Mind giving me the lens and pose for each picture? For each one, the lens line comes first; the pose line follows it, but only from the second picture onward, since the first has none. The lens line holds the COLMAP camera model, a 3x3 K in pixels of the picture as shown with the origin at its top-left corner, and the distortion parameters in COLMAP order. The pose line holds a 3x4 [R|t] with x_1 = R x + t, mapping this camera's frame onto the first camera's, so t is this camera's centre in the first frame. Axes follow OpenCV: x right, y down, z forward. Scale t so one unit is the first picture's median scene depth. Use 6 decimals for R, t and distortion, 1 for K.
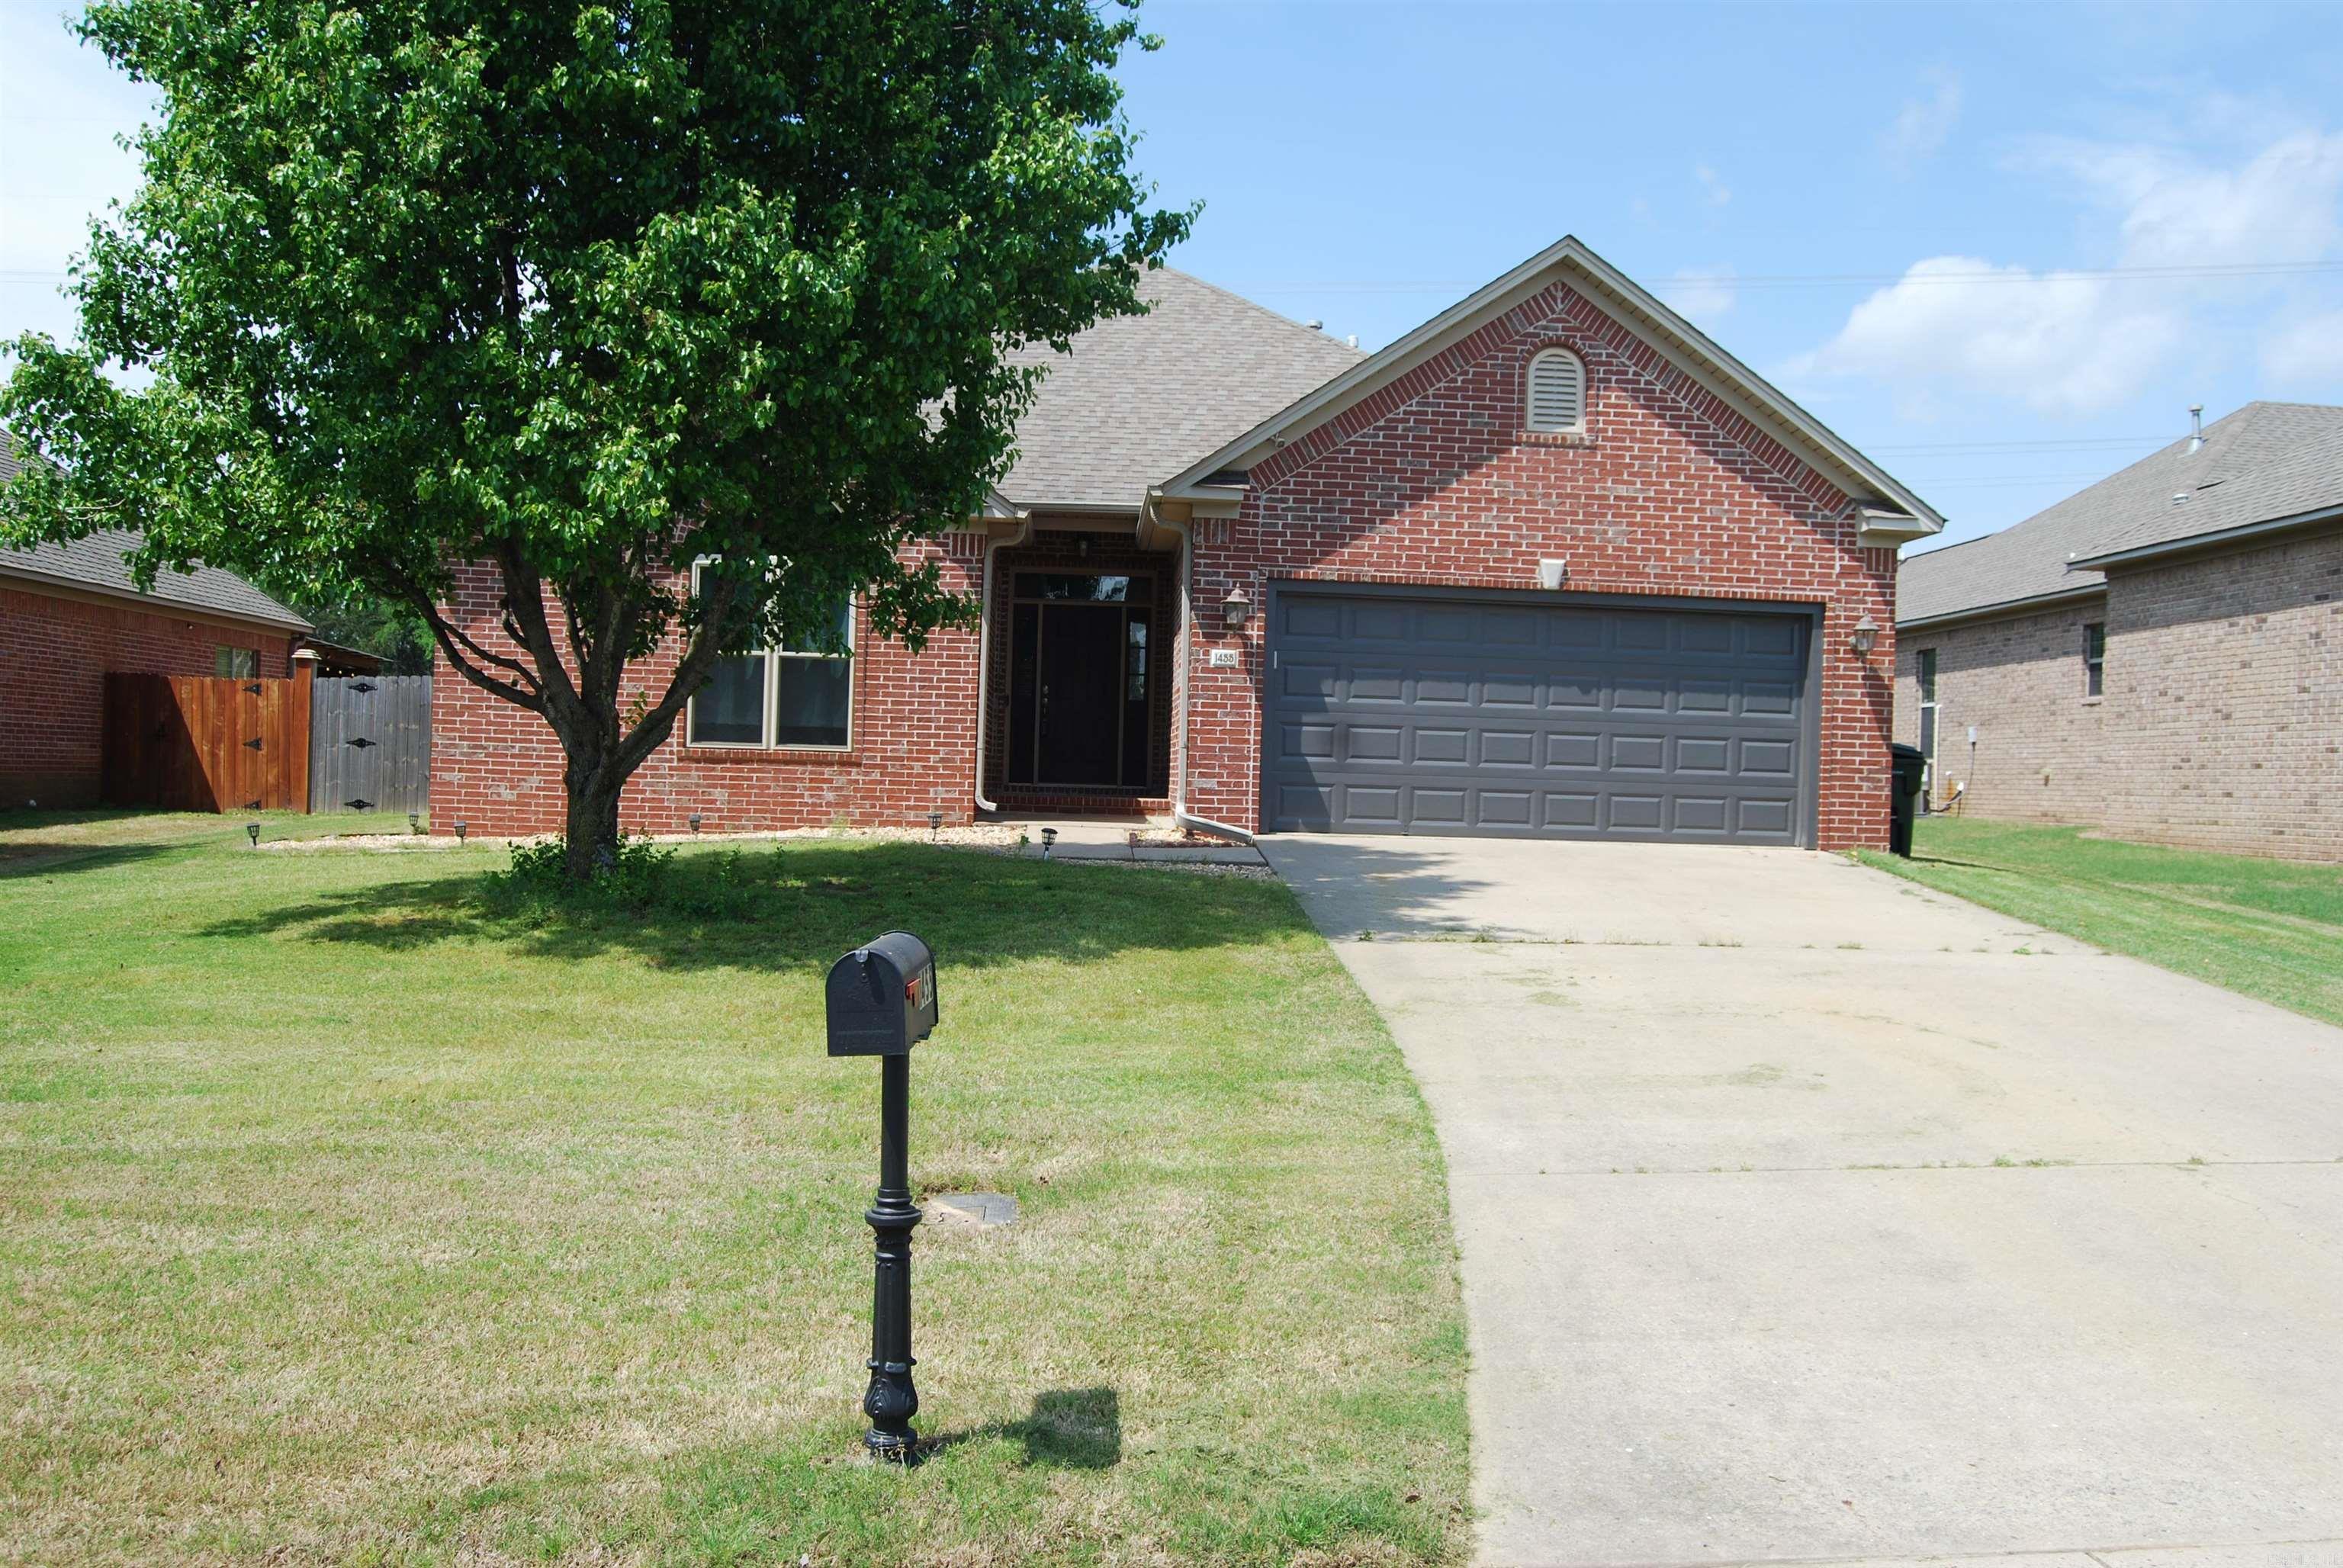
lens RADIAL K [[1997.1, 0, 1192.1], [0, 1997.1, 768.4], [0, 0, 1]] dist [-0.090689, 0.026973]
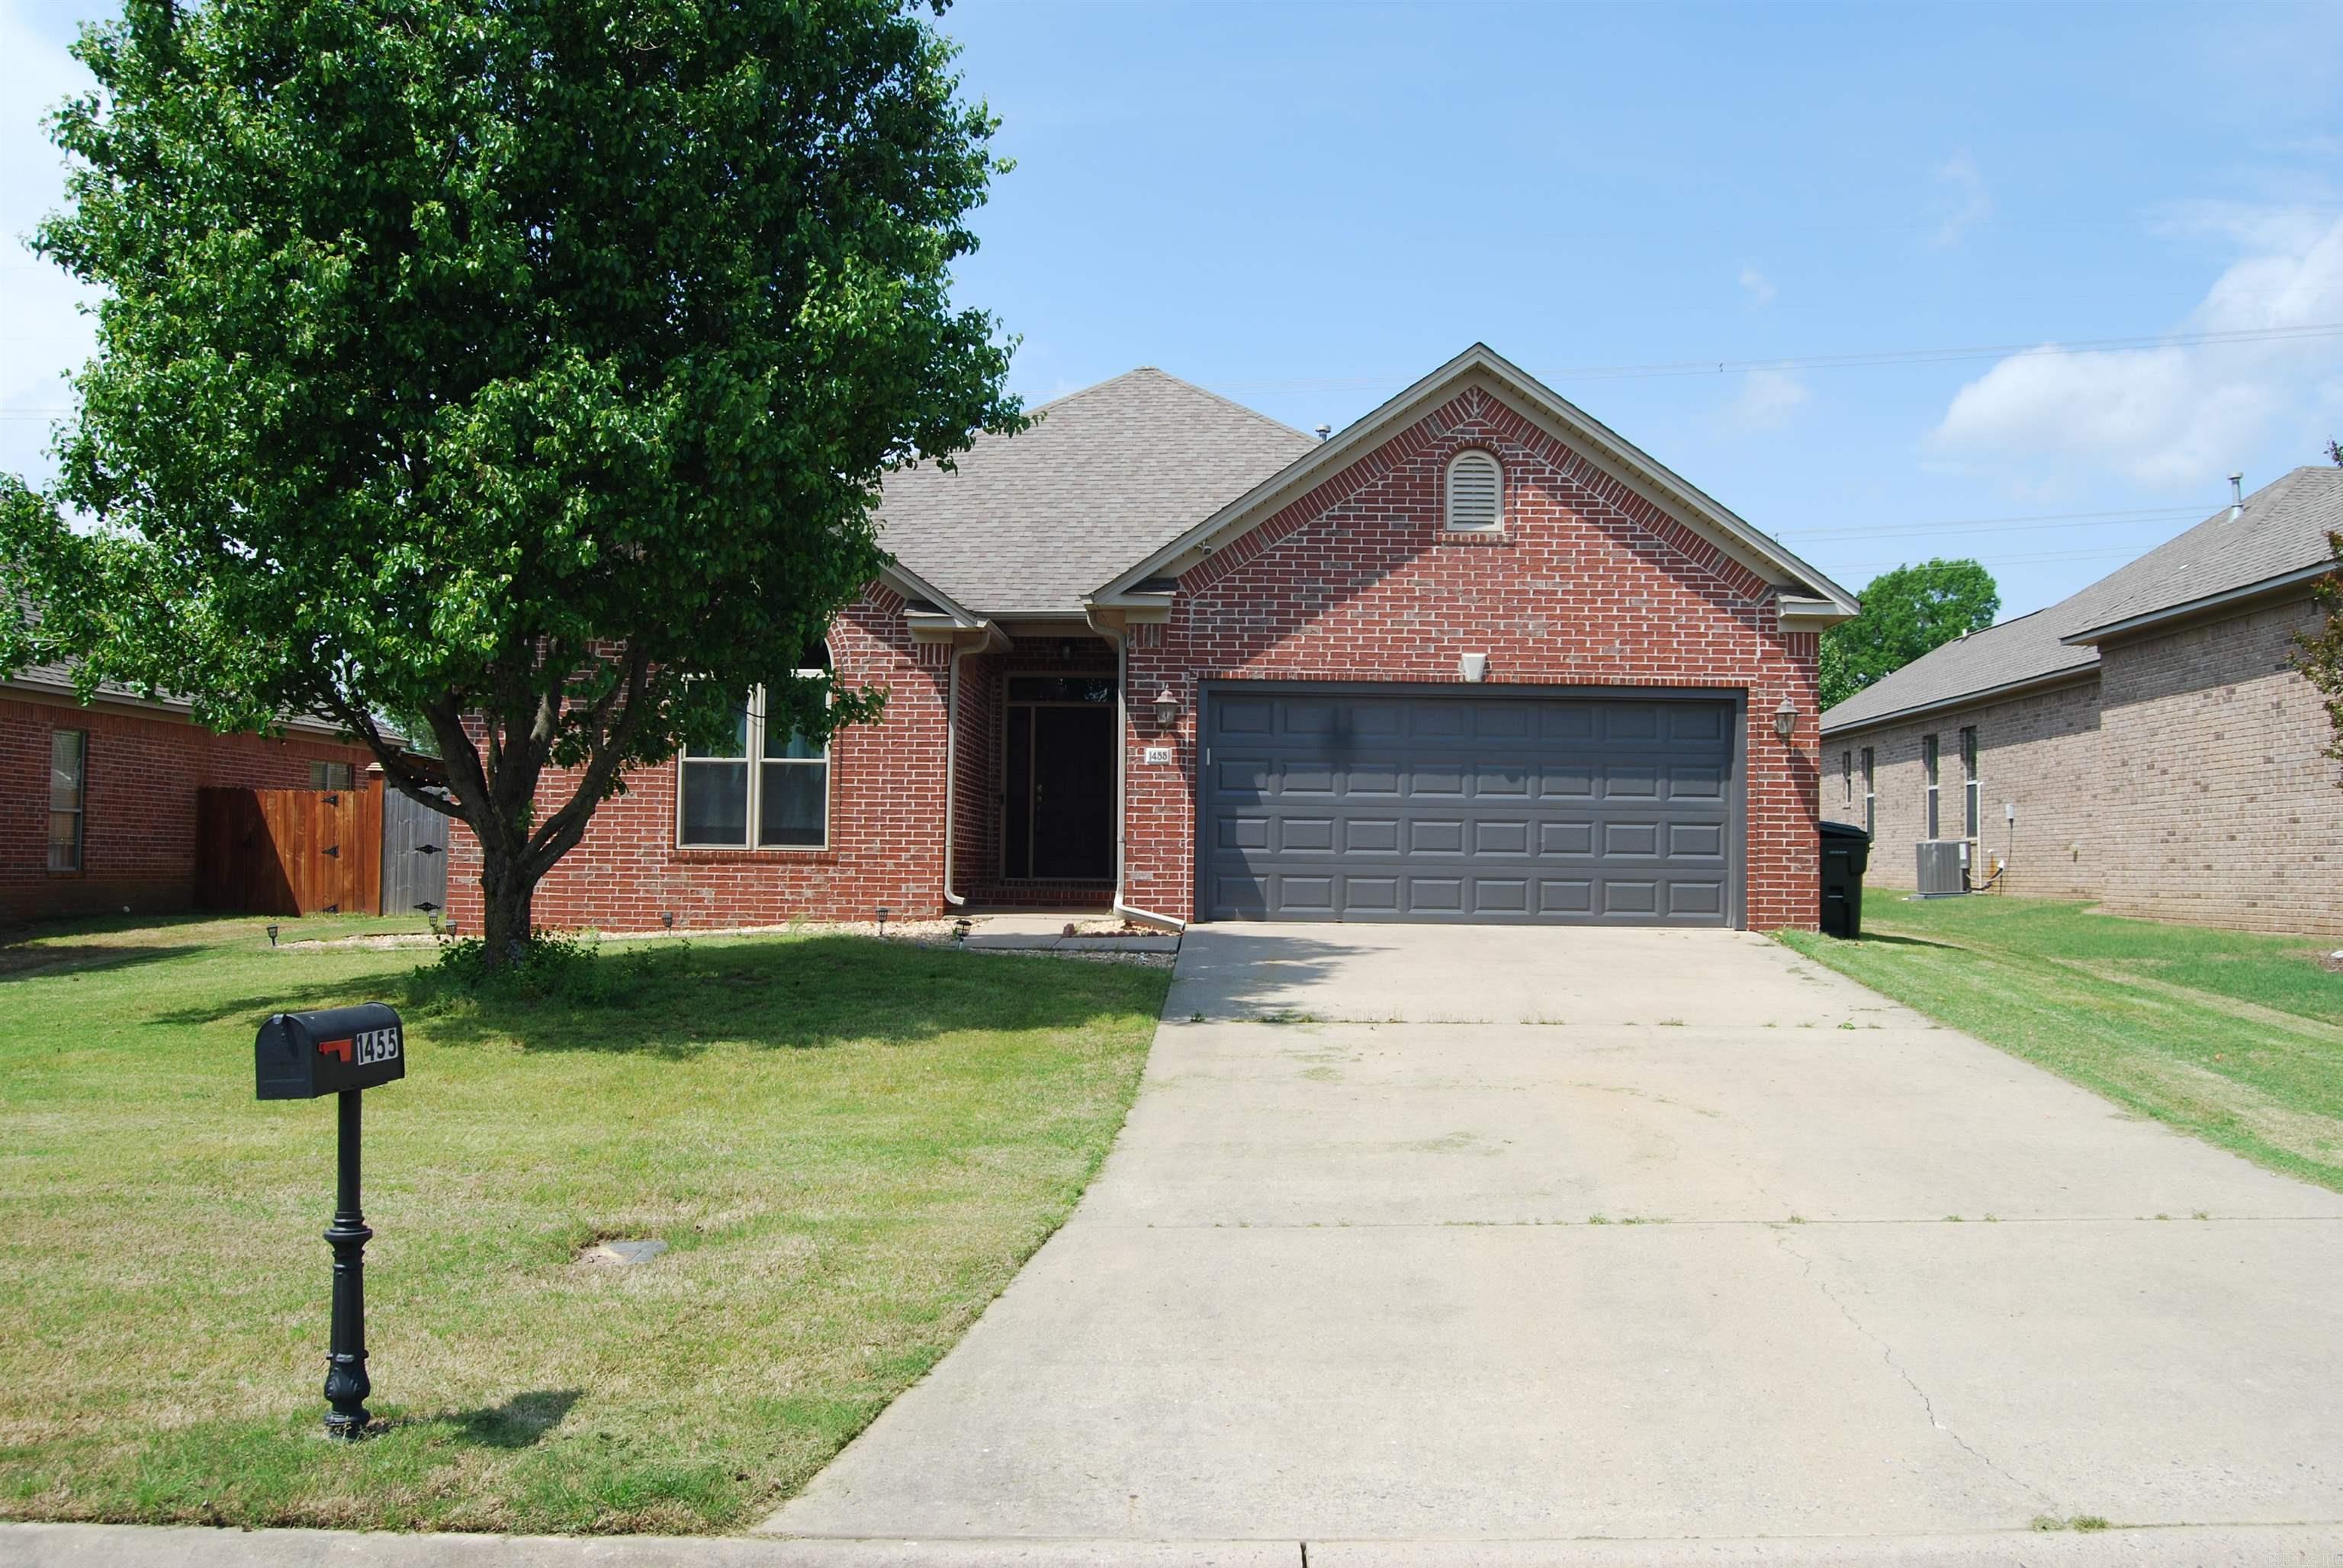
lens RADIAL K [[1997.1, 0, 1189.5], [0, 1997.1, 772.2], [0, 0, 1]] dist [-0.090689, 0.026973]
pose [[0.995739, -0.021385, -0.089703, 0.125015], [0.017361, 0.998818, -0.045396, 0.001304], [0.090568, 0.043645, 0.994933, -0.042951]]
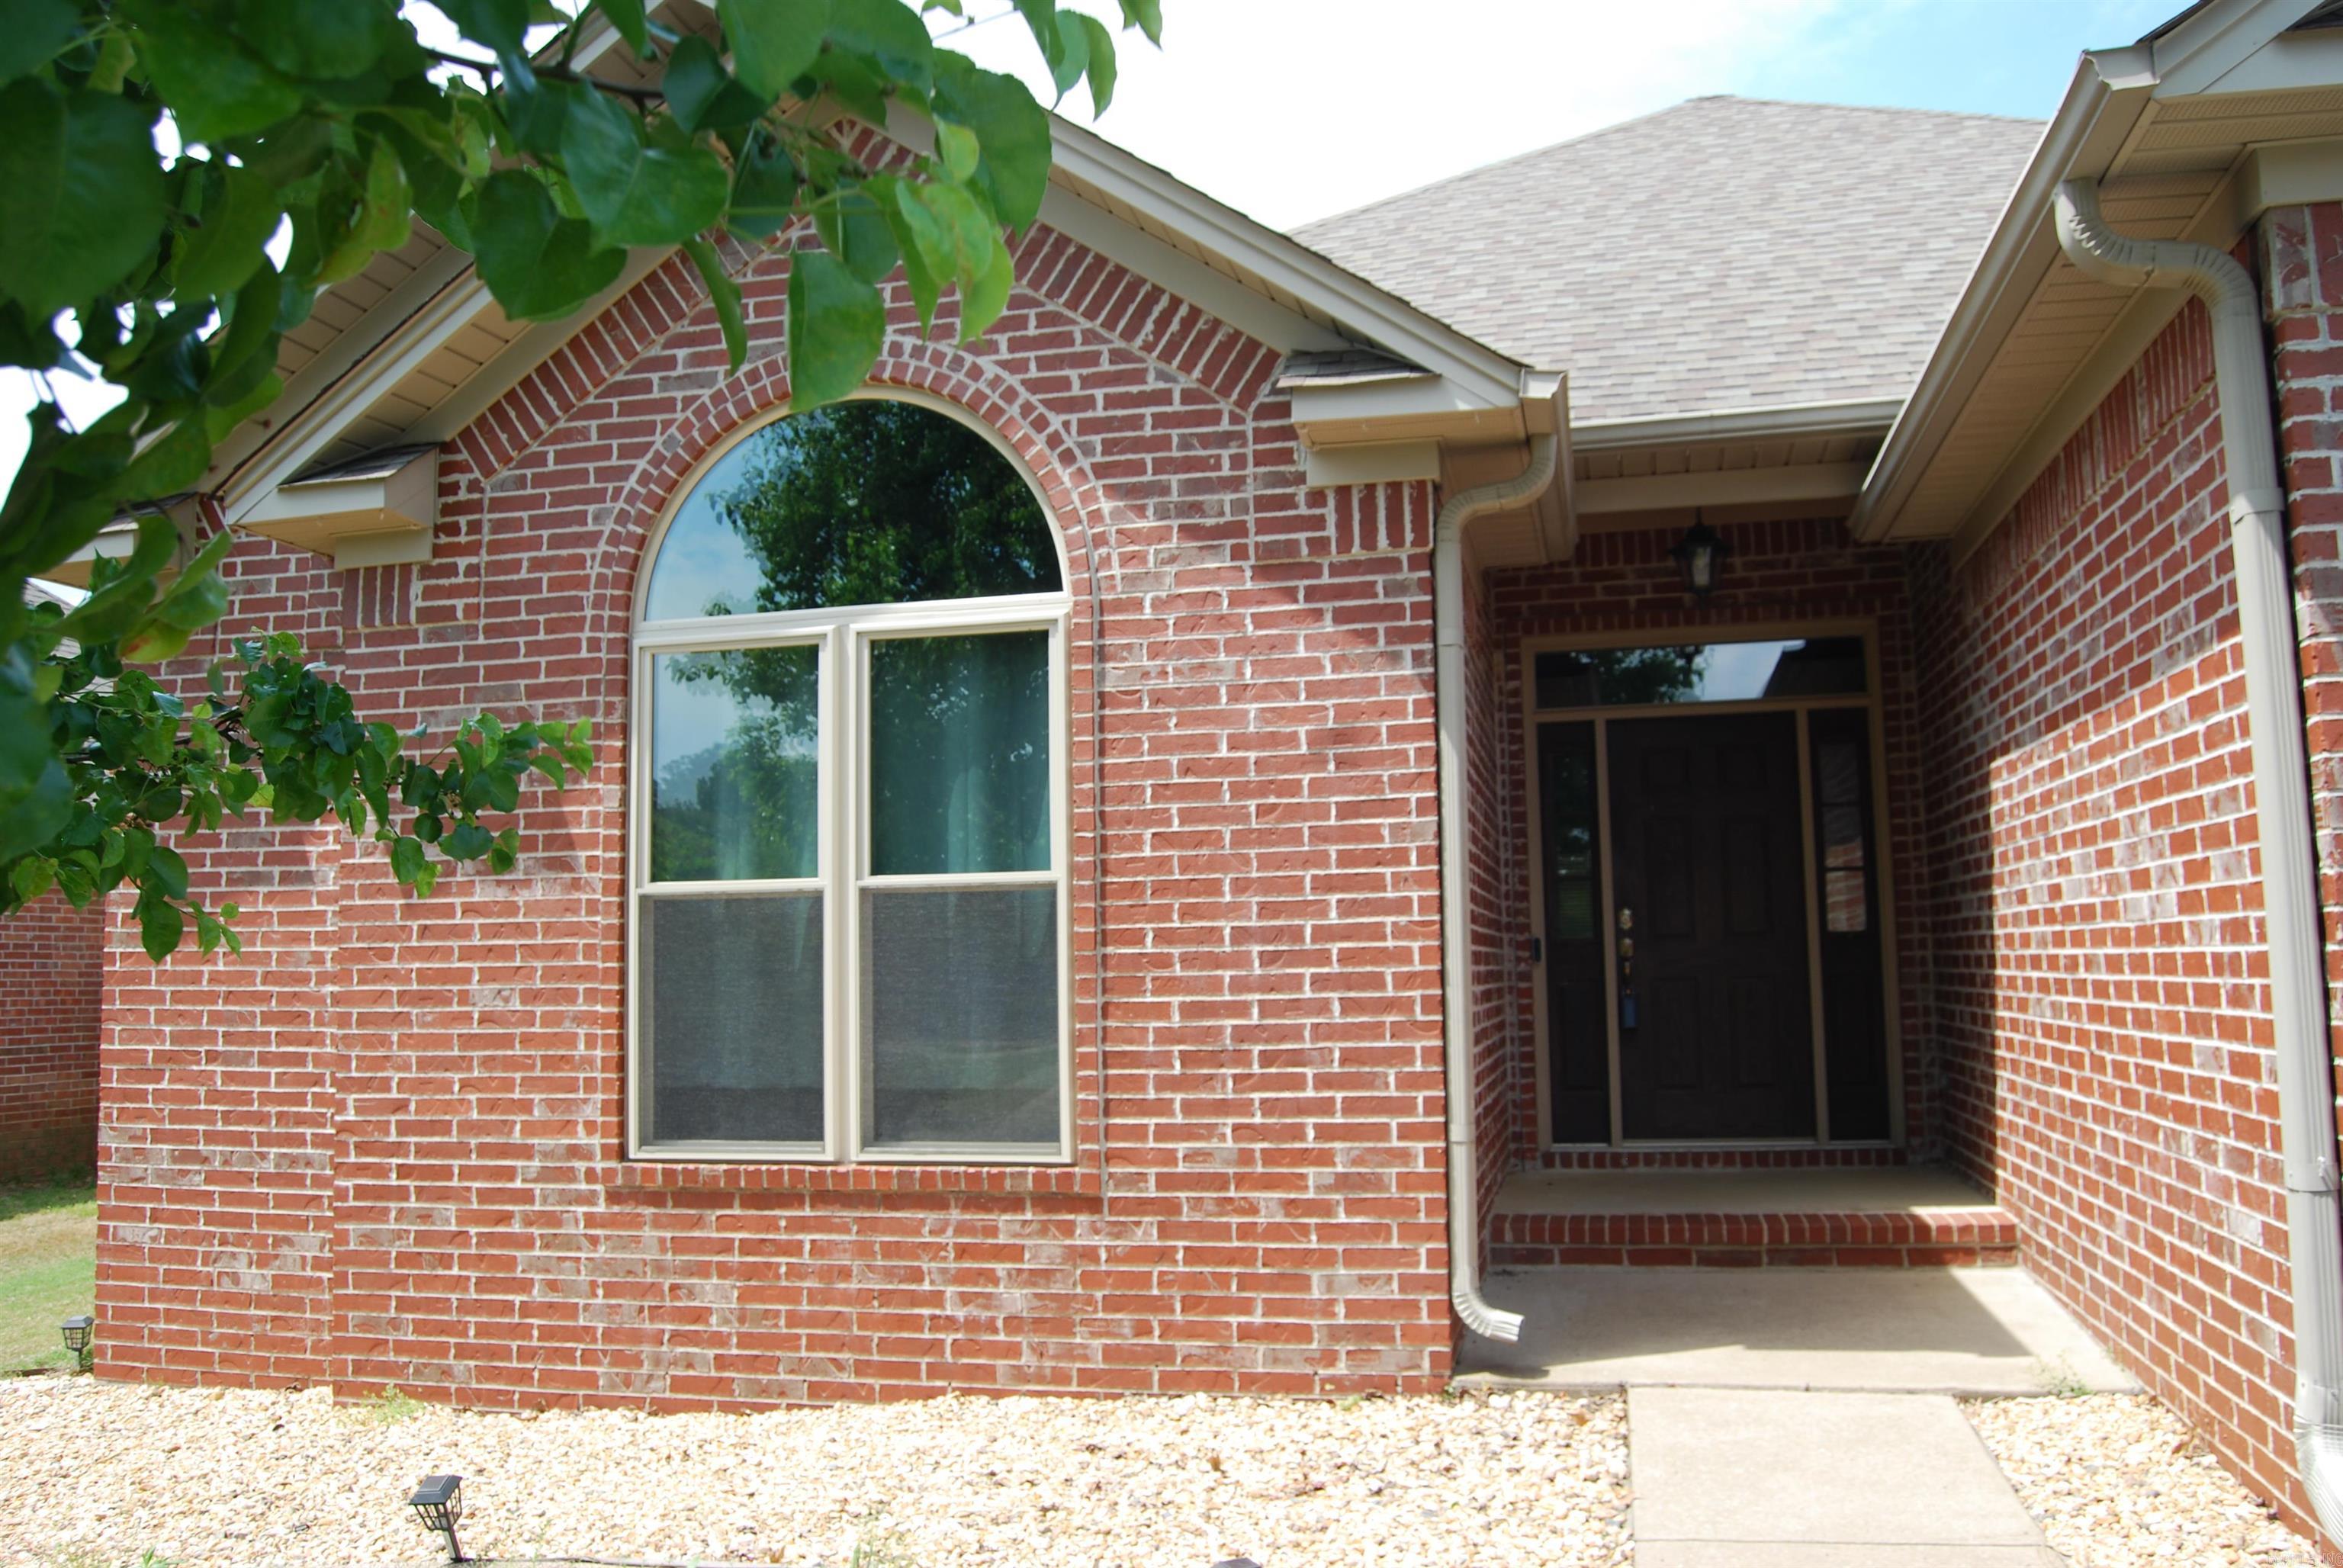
lens RADIAL K [[1837.8, 0, 1202.0], [0, 1837.8, 785.6], [0, 0, 1]] dist [-0.095162, 0.038446]
pose [[0.961039, -0.075555, -0.265886, -0.068907], [0.050529, 0.993729, -0.099745, -0.042319], [0.271755, 0.082424, 0.958830, 0.758757]]
